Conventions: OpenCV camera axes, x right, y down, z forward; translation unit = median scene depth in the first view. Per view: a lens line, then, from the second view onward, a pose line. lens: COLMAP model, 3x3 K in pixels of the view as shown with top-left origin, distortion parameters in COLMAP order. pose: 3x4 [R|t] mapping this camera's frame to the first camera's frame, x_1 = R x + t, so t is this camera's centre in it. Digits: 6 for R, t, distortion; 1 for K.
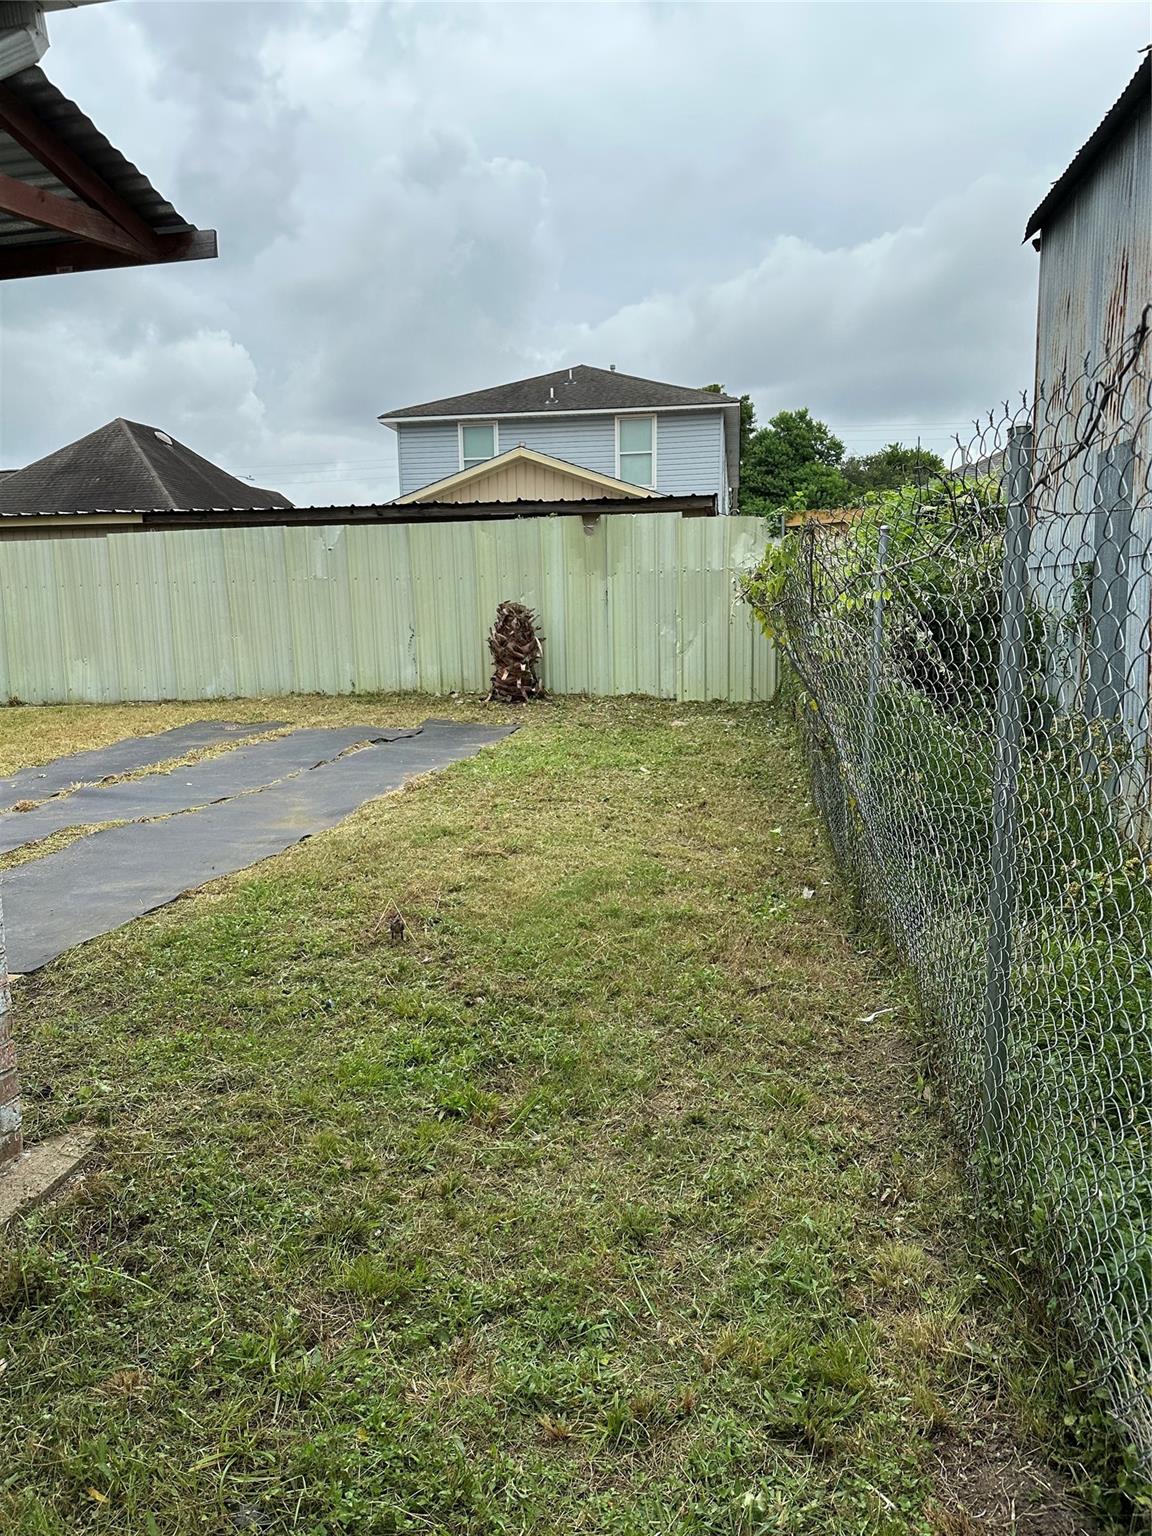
lens RADIAL K [[1077.9, 0, 572.4], [0, 1077.9, 781.0], [0, 0, 1]] dist [0.075340, -0.086264]
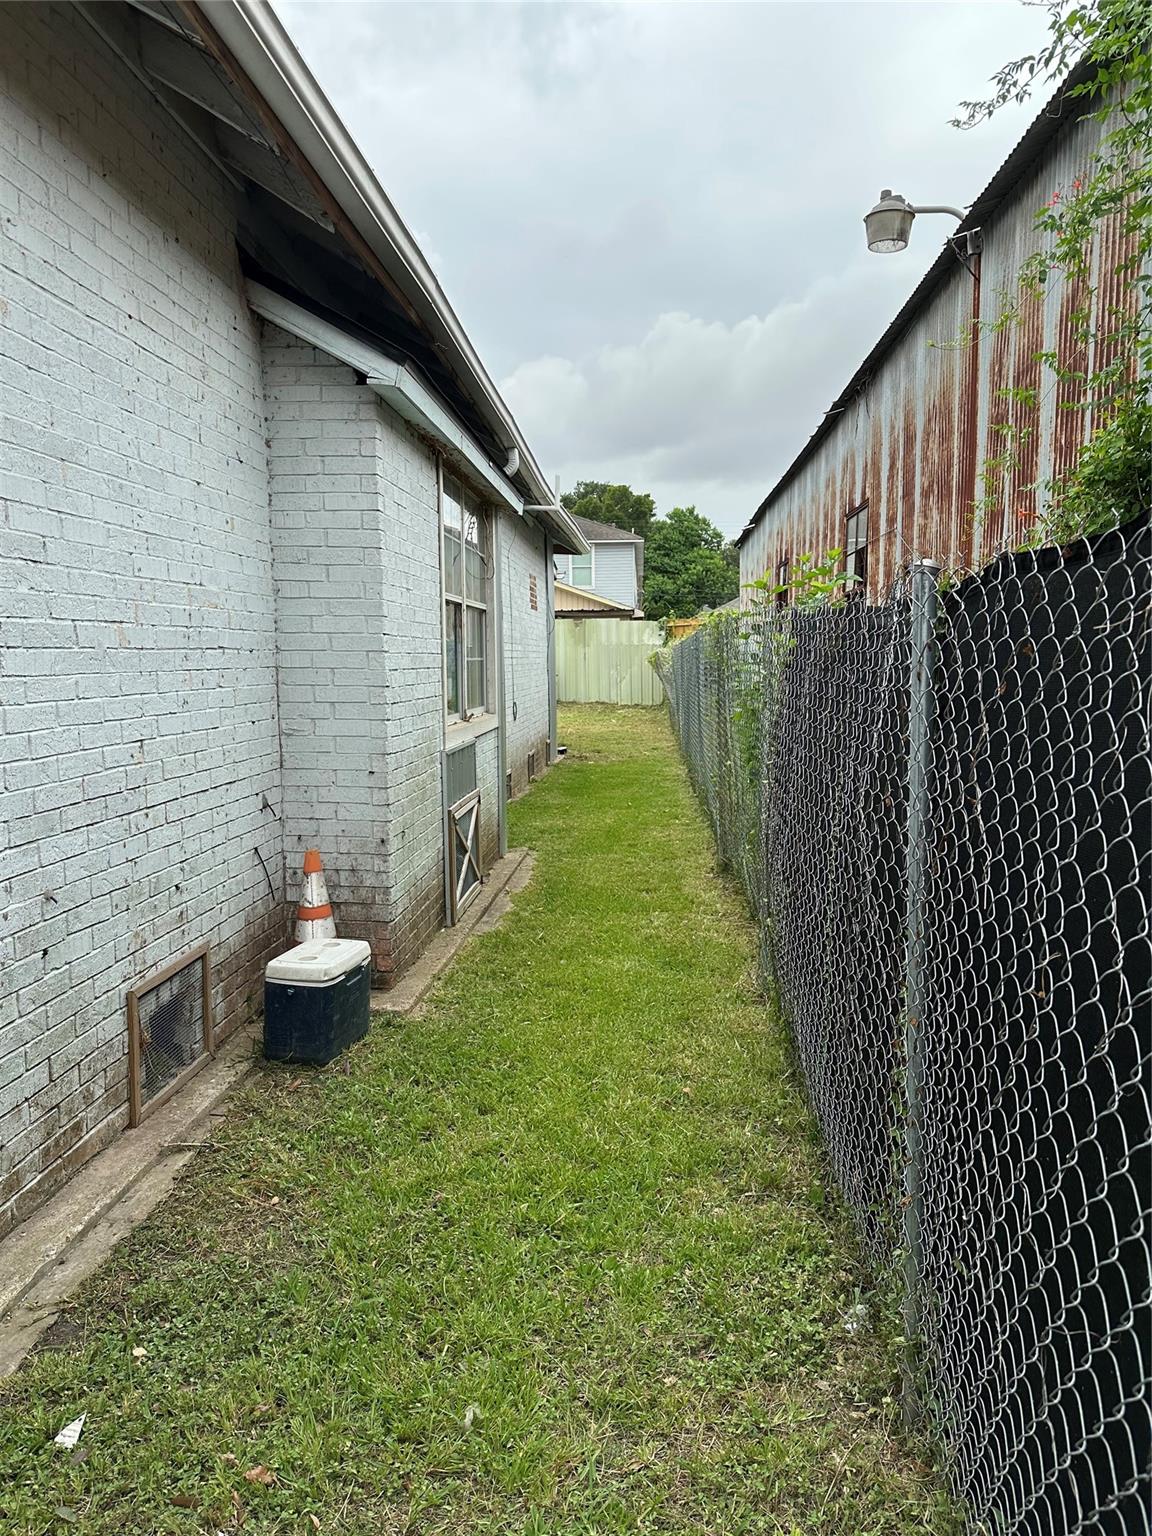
lens RADIAL K [[1077.9, 0, 579.1], [0, 1077.9, 766.5], [0, 0, 1]] dist [0.075340, -0.086264]
pose [[0.995831, -0.003531, 0.091145, -0.161586], [0.008742, 0.998346, -0.056831, 0.156092], [-0.090794, 0.057391, 0.994215, -1.022150]]
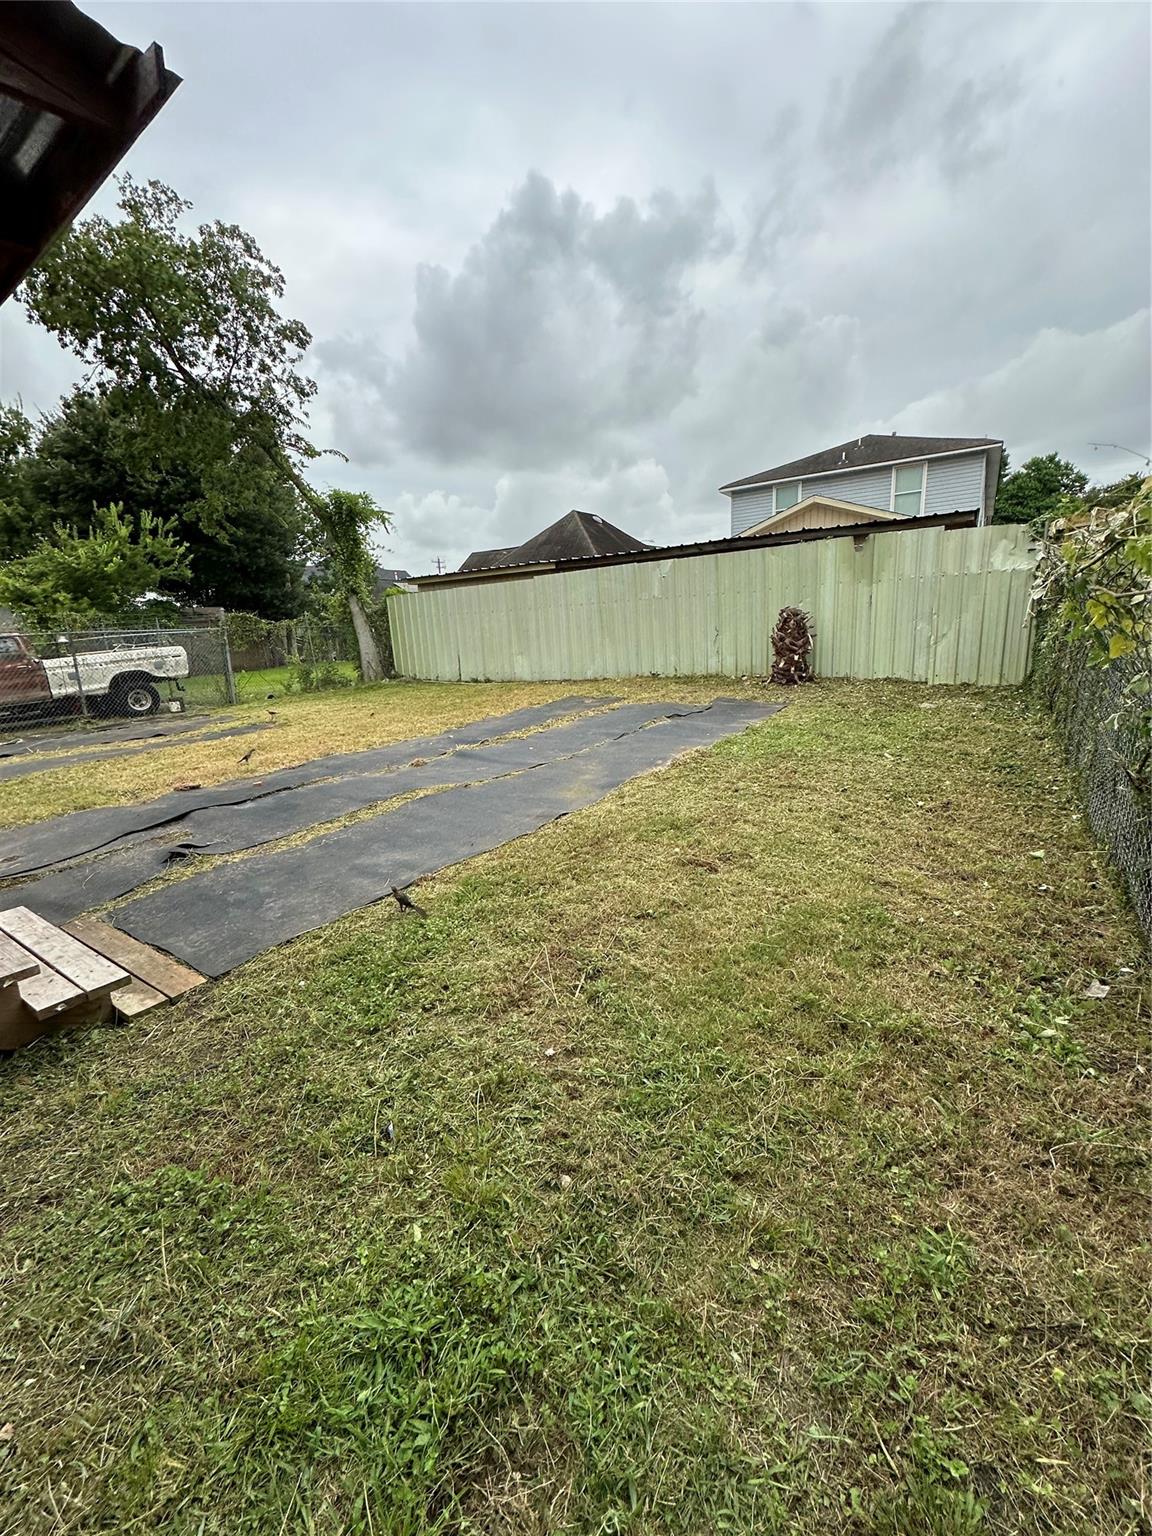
lens RADIAL K [[611.7, 0, 580.4], [0, 611.7, 776.6], [0, 0, 1]] dist [-0.002180, 0.001522]
pose [[0.915152, 0.067509, -0.397415, 0.017242], [-0.028104, 0.994163, 0.104164, -0.027895], [0.402127, -0.084157, 0.911708, 0.177965]]
